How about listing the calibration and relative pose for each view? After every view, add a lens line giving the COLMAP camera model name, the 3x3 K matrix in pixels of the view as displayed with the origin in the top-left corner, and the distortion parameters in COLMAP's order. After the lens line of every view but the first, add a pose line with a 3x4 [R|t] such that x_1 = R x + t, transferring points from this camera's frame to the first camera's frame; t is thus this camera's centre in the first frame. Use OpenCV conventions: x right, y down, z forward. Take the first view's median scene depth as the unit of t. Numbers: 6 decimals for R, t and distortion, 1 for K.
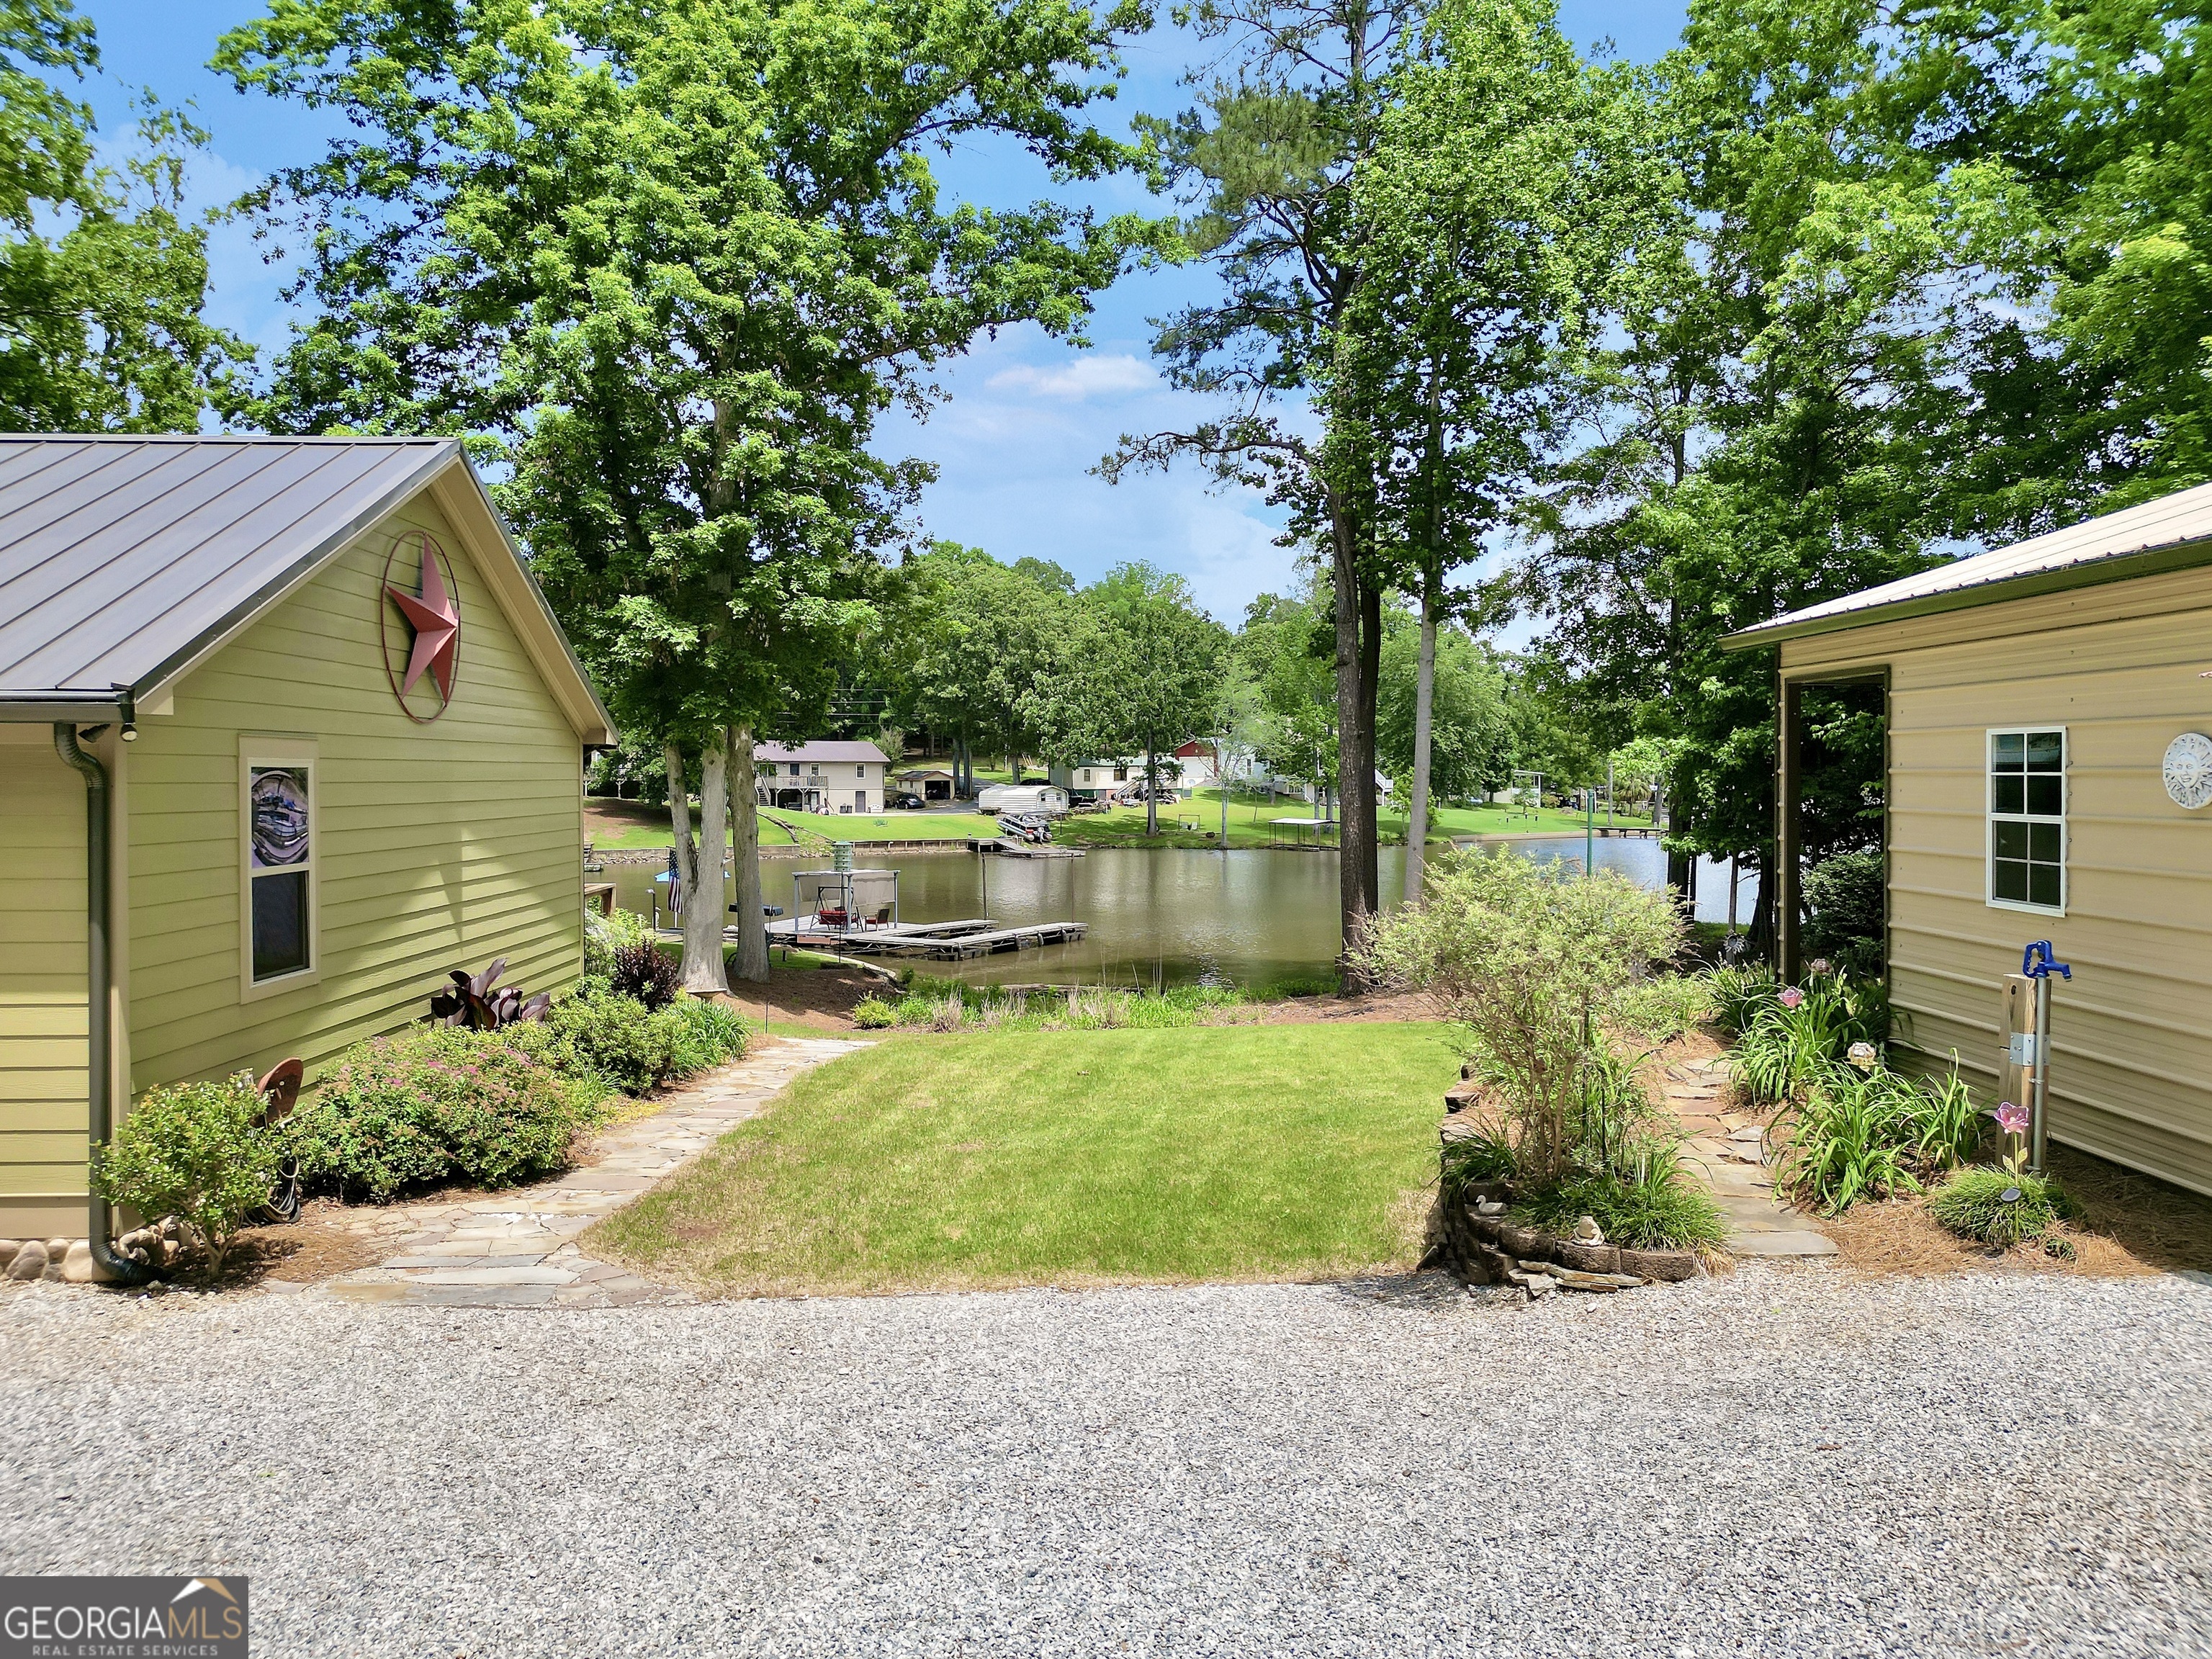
lens RADIAL K [[1570.9, 0, 1106.4], [0, 1570.9, 795.2], [0, 0, 1]] dist [0.086651, -0.077480]
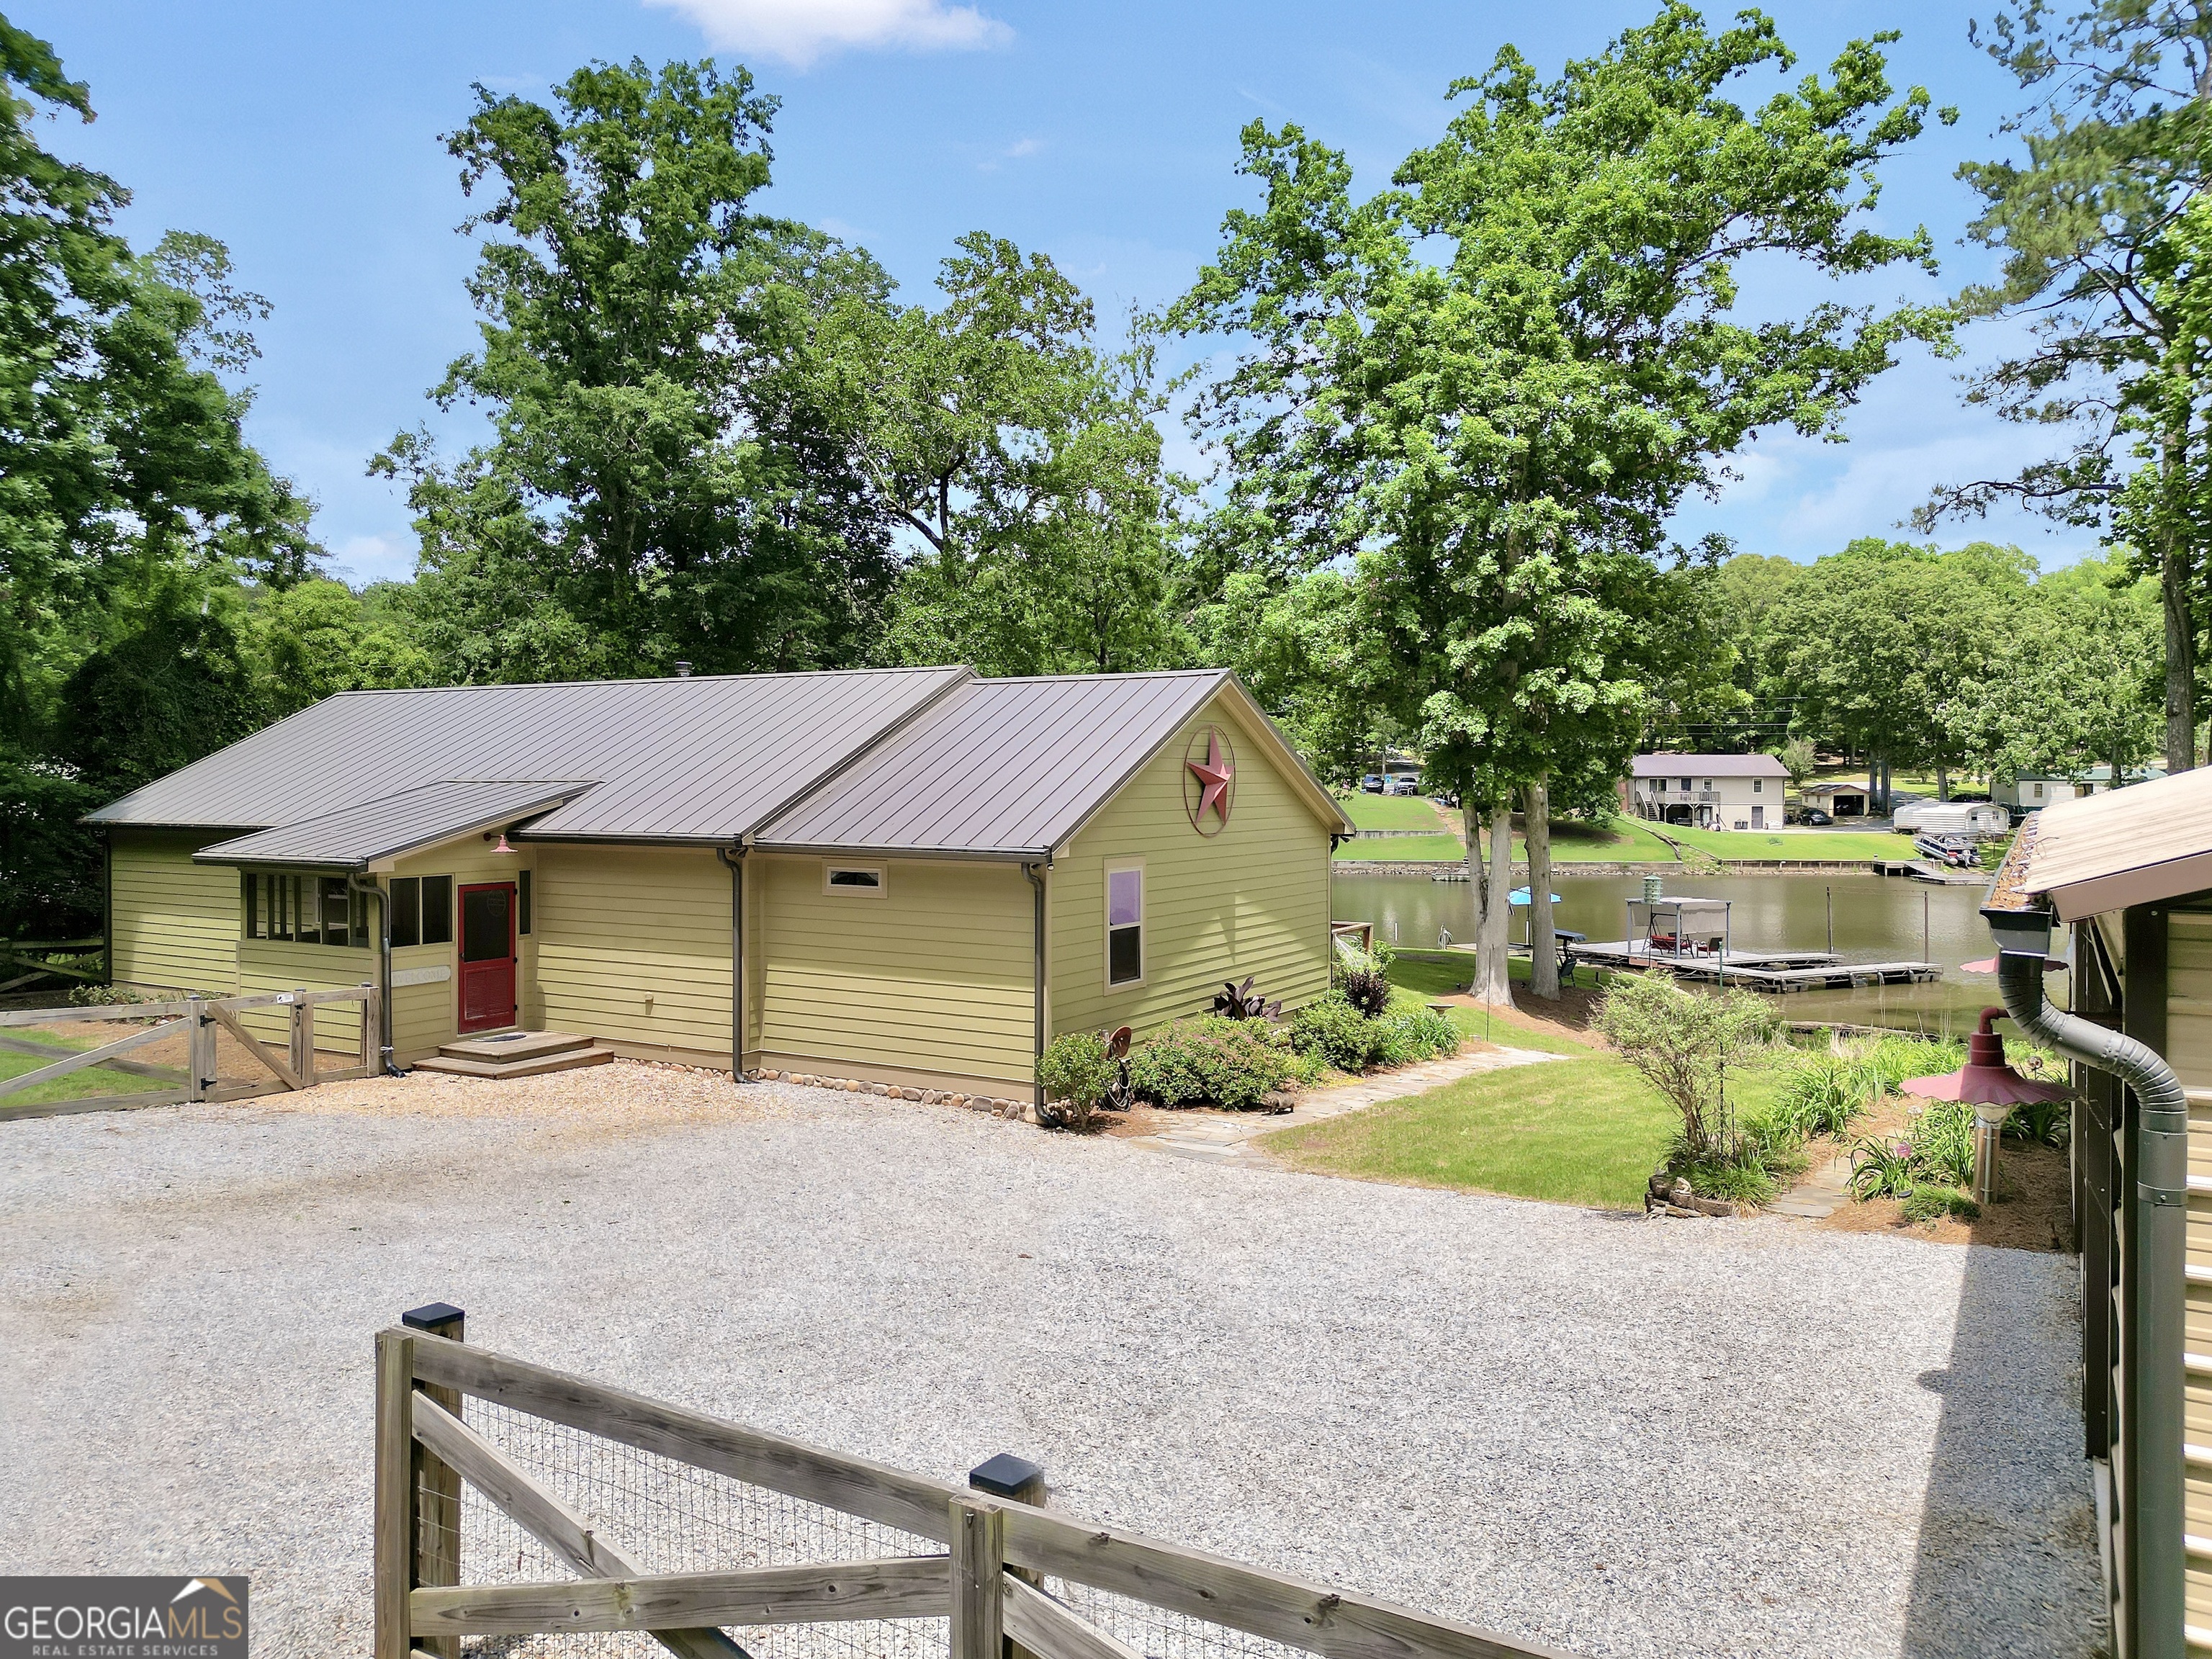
lens RADIAL K [[1575.5, 0, 1115.7], [0, 1575.5, 809.7], [0, 0, 1]] dist [0.087523, -0.085037]
pose [[0.845102, 0.013445, -0.534435, 0.138256], [-0.008757, 0.999898, 0.011308, -0.033146], [0.534533, -0.004876, 0.845134, -0.171333]]
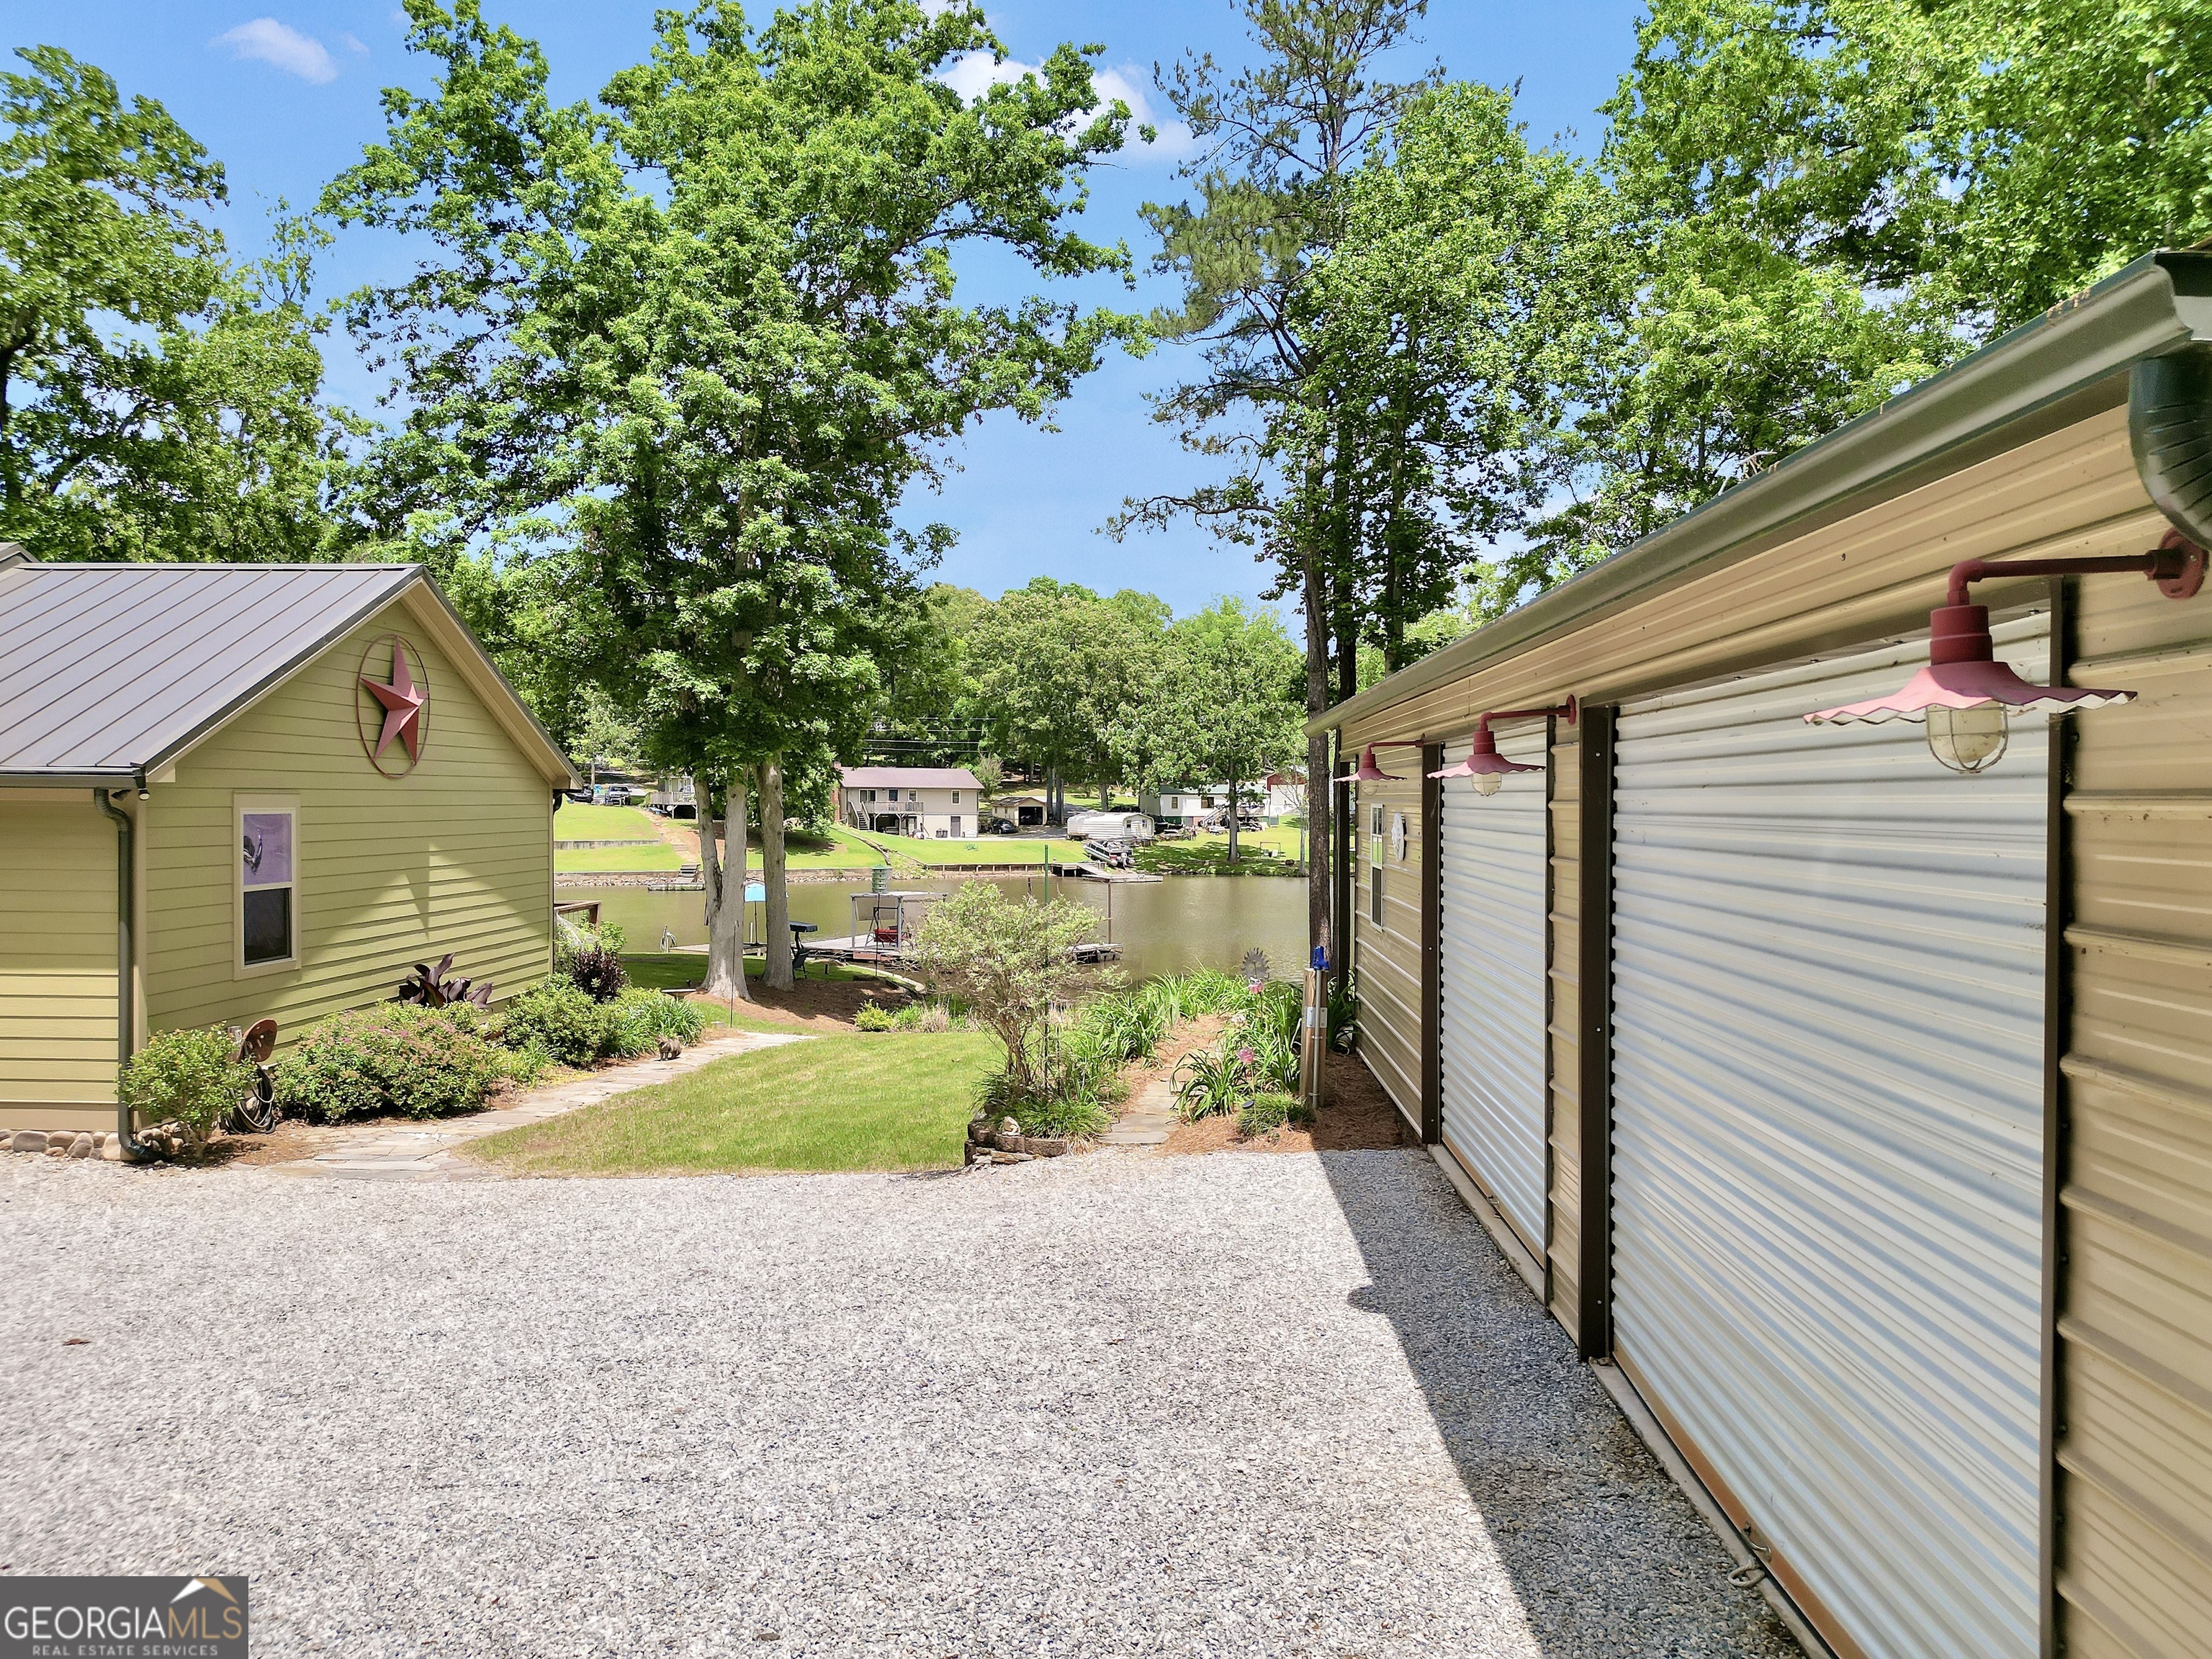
lens RADIAL K [[1562.2, 0, 1106.3], [0, 1562.2, 822.4], [0, 0, 1]] dist [0.083081, -0.076686]
pose [[0.996897, 0.008069, -0.078307, 0.097903], [-0.007951, 0.999967, 0.001816, -0.005646], [0.078319, -0.001187, 0.996928, -0.100804]]
